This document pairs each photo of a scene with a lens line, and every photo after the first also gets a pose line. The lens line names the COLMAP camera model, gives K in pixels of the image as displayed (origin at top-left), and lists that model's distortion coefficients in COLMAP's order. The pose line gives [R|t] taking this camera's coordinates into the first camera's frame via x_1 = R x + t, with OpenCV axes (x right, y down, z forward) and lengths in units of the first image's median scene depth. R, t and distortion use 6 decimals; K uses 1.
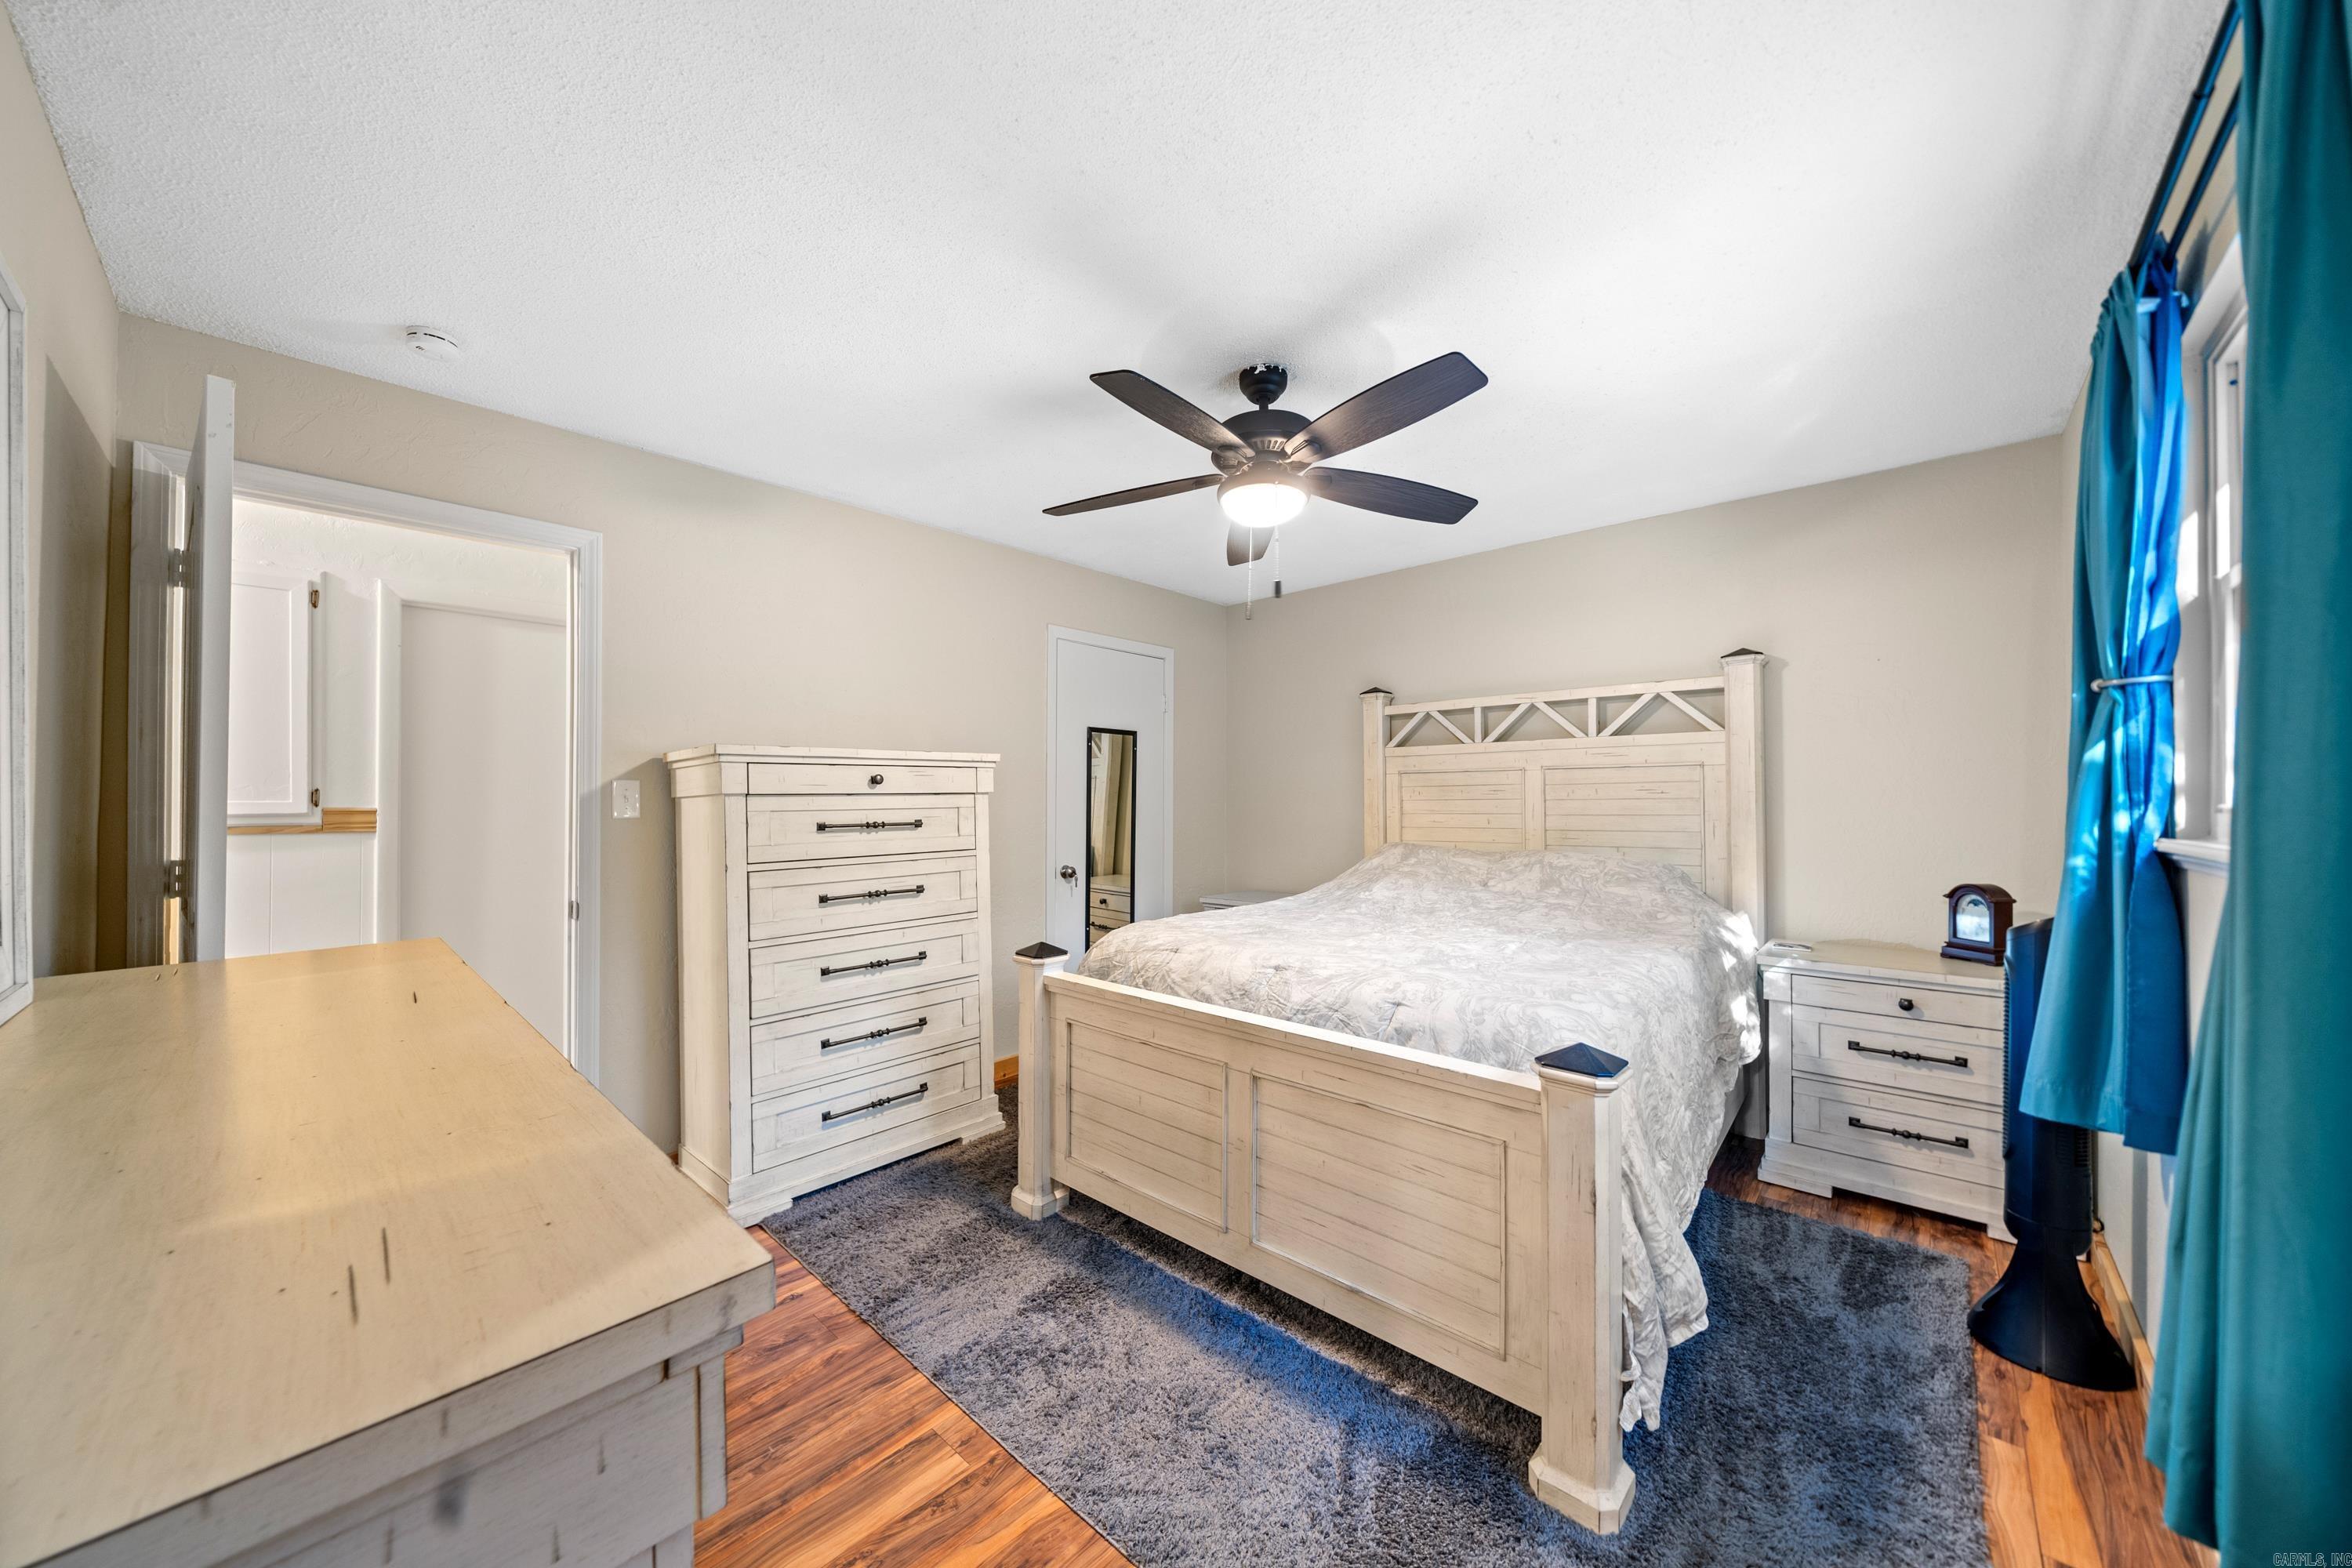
lens RADIAL K [[817.3, 0, 1176.0], [0, 817.3, 784.0], [0, 0, 1]] dist [-0.001535, -0.000079]
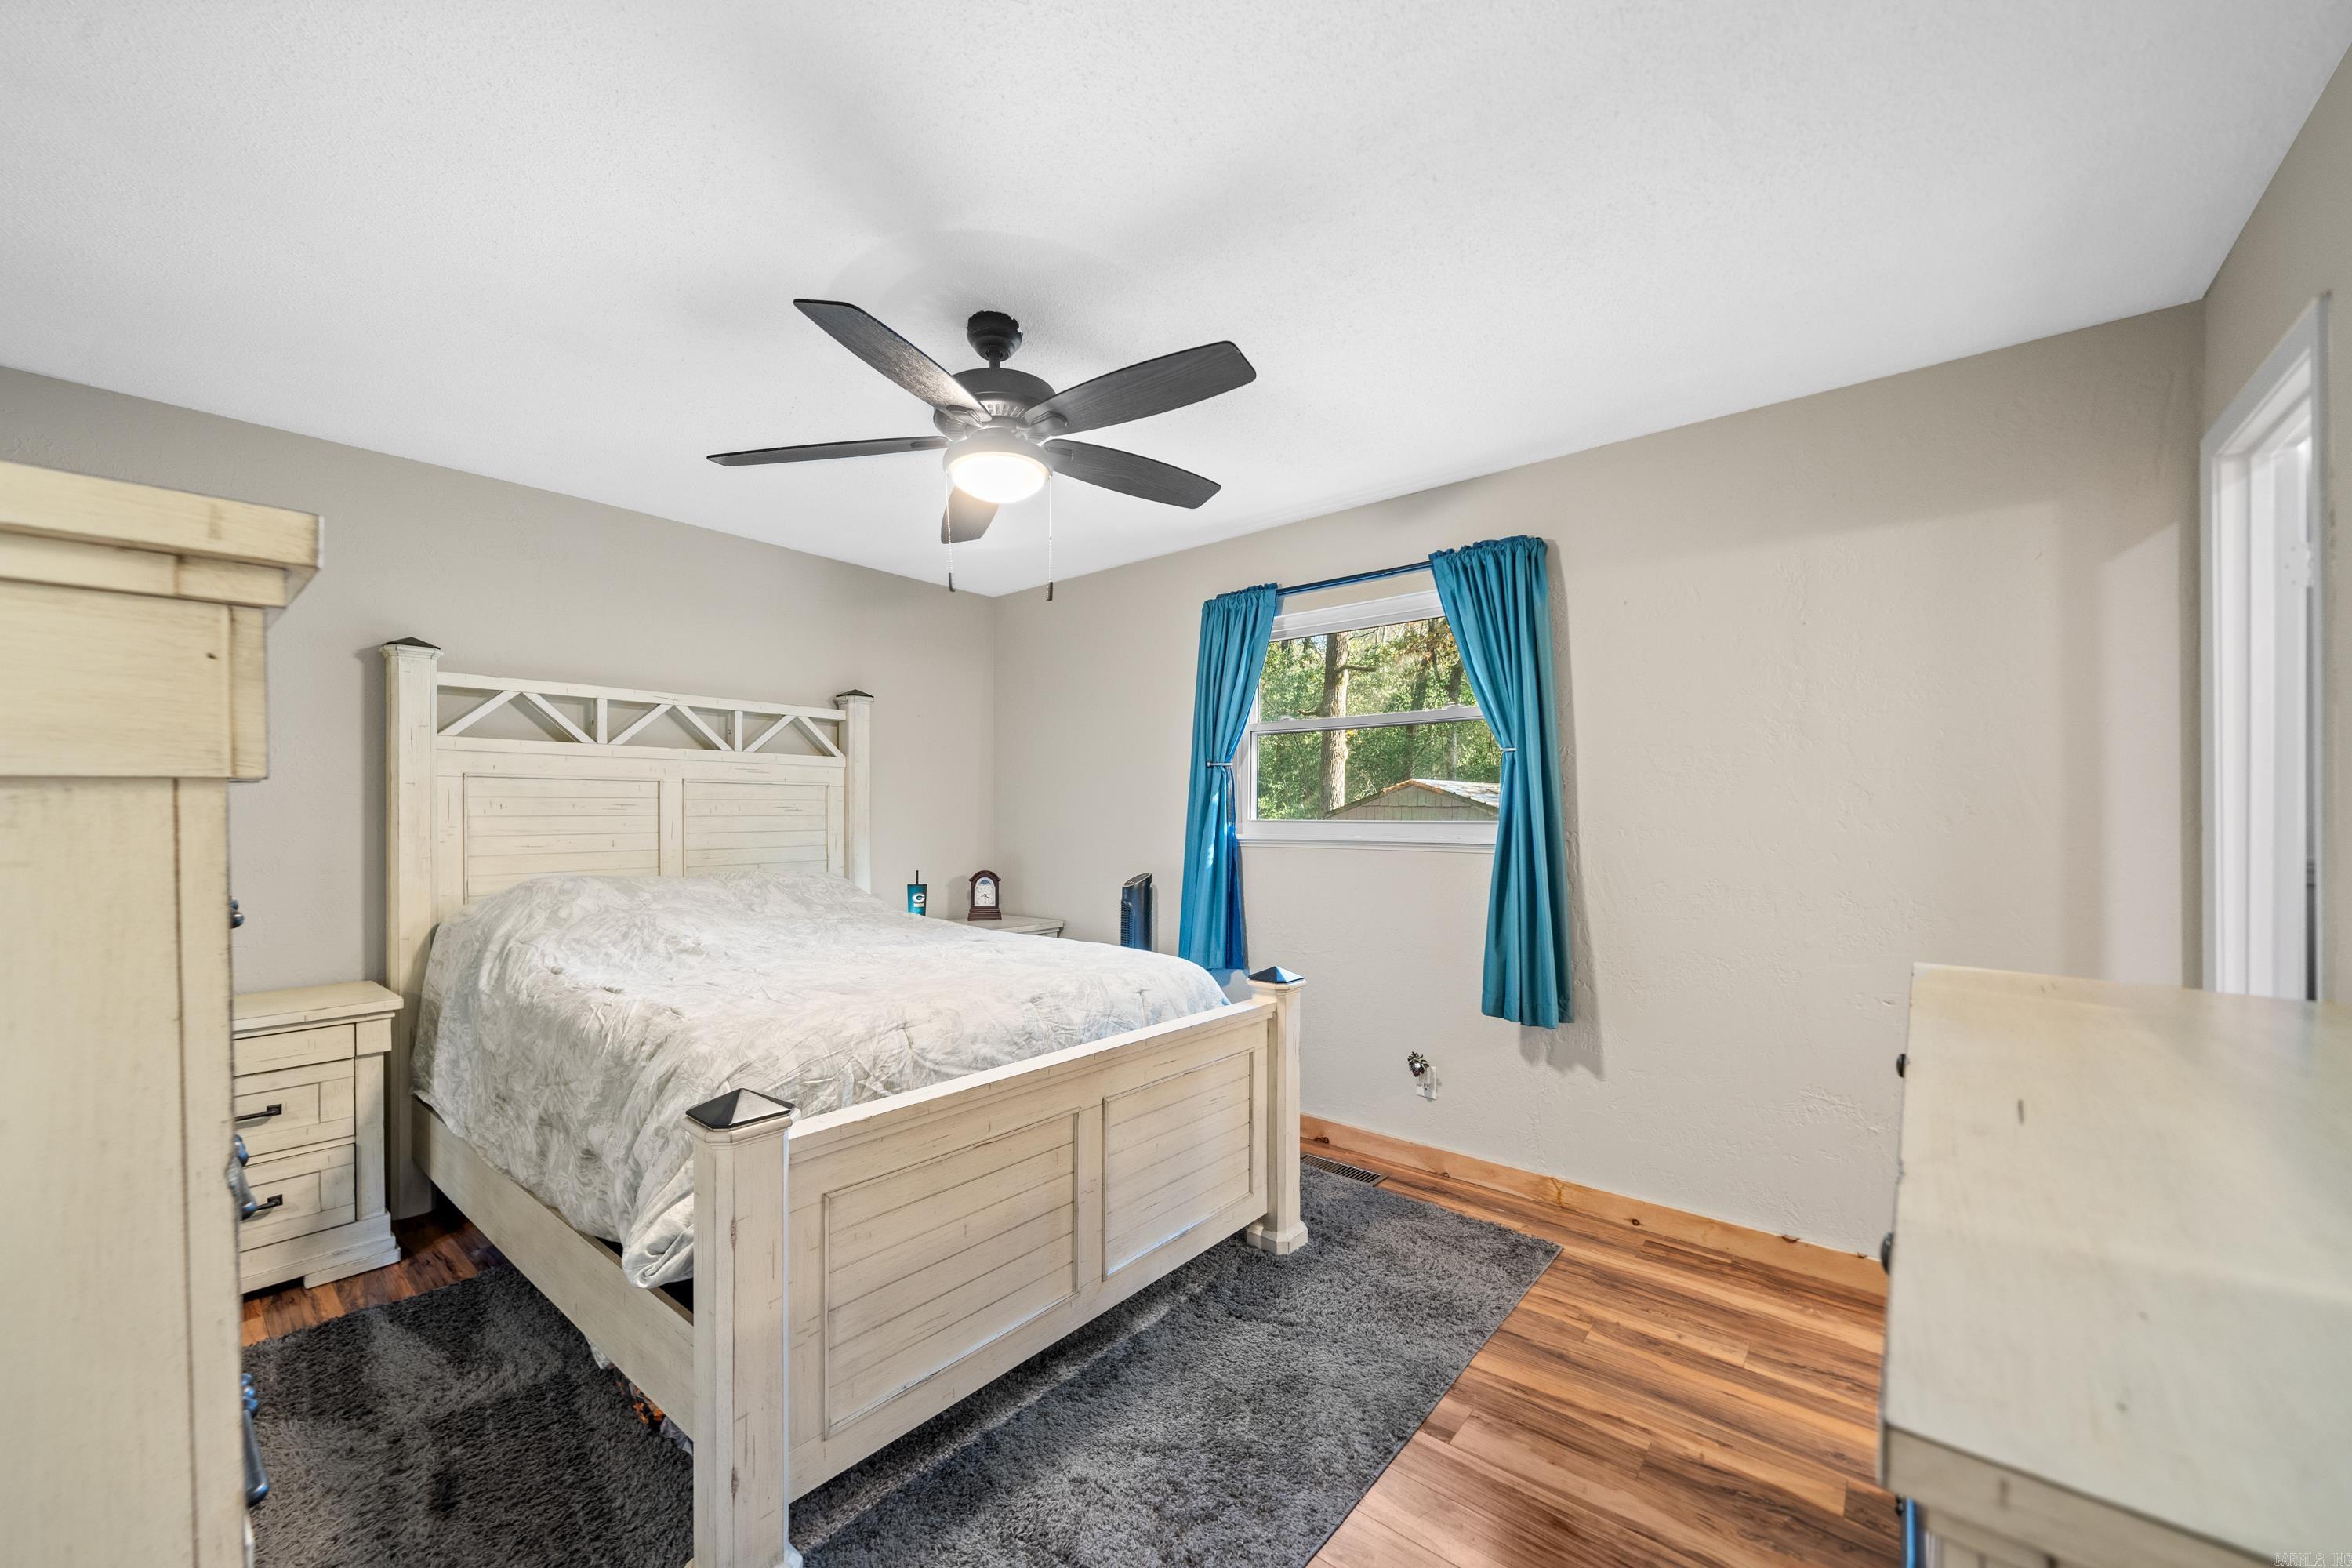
lens RADIAL K [[839.2, 0, 1176.0], [0, 839.2, 784.0], [0, 0, 1]] dist [0.001890, 0.000069]
pose [[-0.020132, 0.038409, 0.999059, -0.527235], [-0.022287, 0.998996, -0.038855, 0.008383], [-0.999549, -0.023049, -0.019256, 0.541181]]
